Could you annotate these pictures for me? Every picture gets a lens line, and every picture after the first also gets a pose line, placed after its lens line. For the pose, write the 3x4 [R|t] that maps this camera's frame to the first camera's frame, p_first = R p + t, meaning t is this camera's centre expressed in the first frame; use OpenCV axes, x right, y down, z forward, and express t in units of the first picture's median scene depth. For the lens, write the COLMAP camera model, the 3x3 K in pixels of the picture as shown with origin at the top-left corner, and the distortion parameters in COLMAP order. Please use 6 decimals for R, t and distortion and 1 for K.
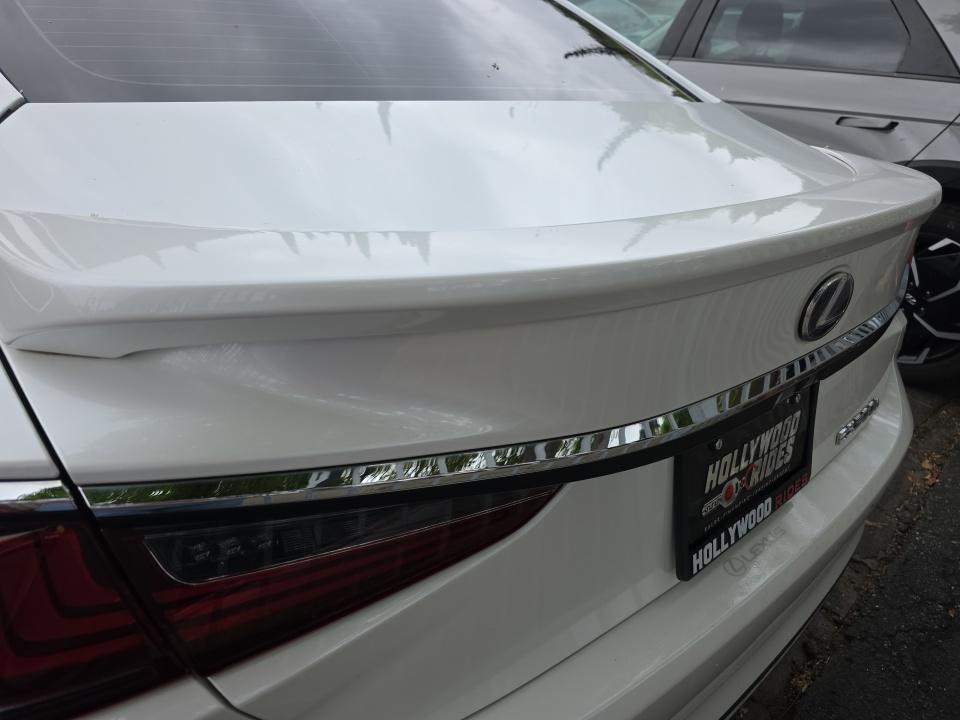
lens RADIAL K [[653.9, 0, 480.8], [0, 653.9, 364.3], [0, 0, 1]] dist [-0.008731, -0.003652]
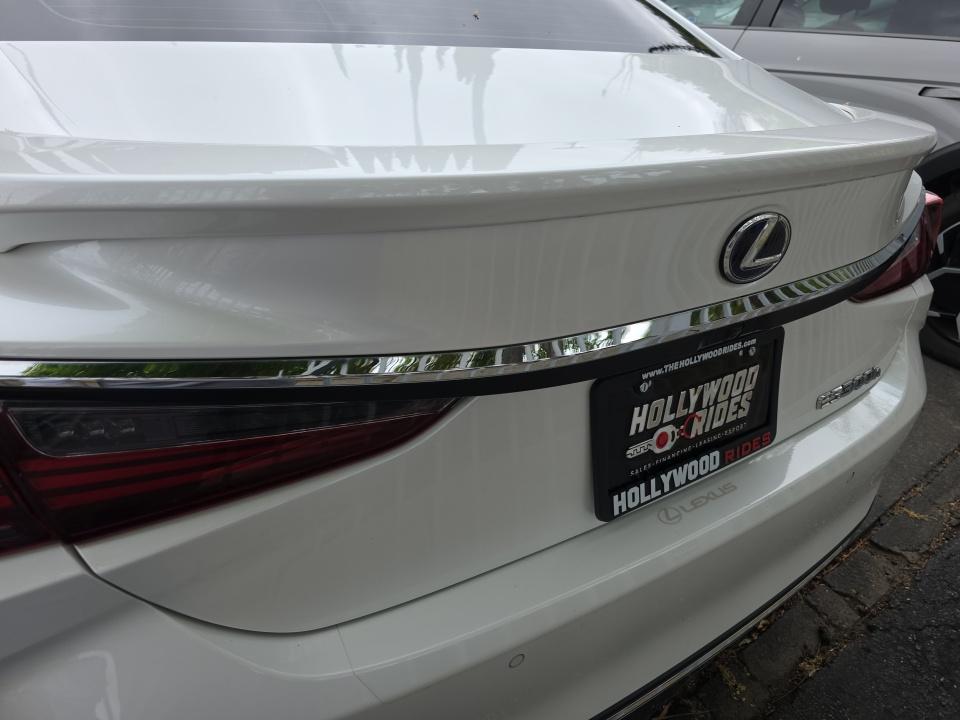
lens RADIAL K [[652.0, 0, 482.5], [0, 652.0, 356.4], [0, 0, 1]] dist [0.000337, -0.004963]
pose [[0.993621, 0.041599, -0.104819, 0.190796], [-0.039539, 0.998983, 0.021649, 0.055461], [0.105613, -0.017366, 0.994256, -0.010900]]
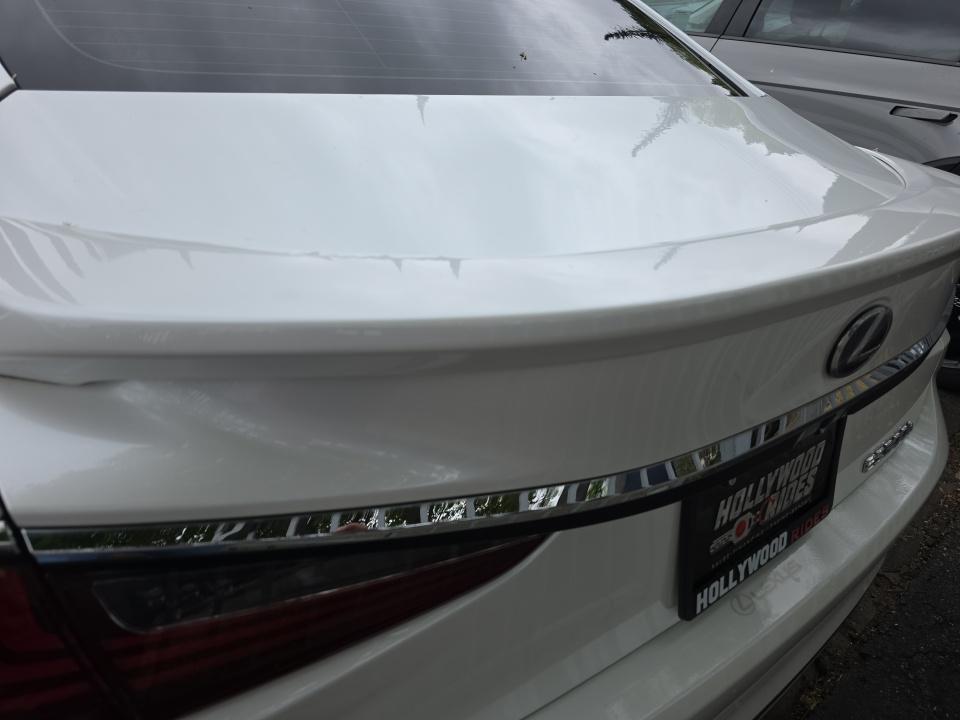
lens RADIAL K [[652.7, 0, 480.0], [0, 652.7, 360.0], [0, 0, 1]] dist [-0.003640, -0.005141]
pose [[0.997676, 0.053108, -0.042679, 0.028992], [-0.051660, 0.998074, 0.034351, -0.053919], [0.044421, -0.032067, 0.998498, 0.047032]]
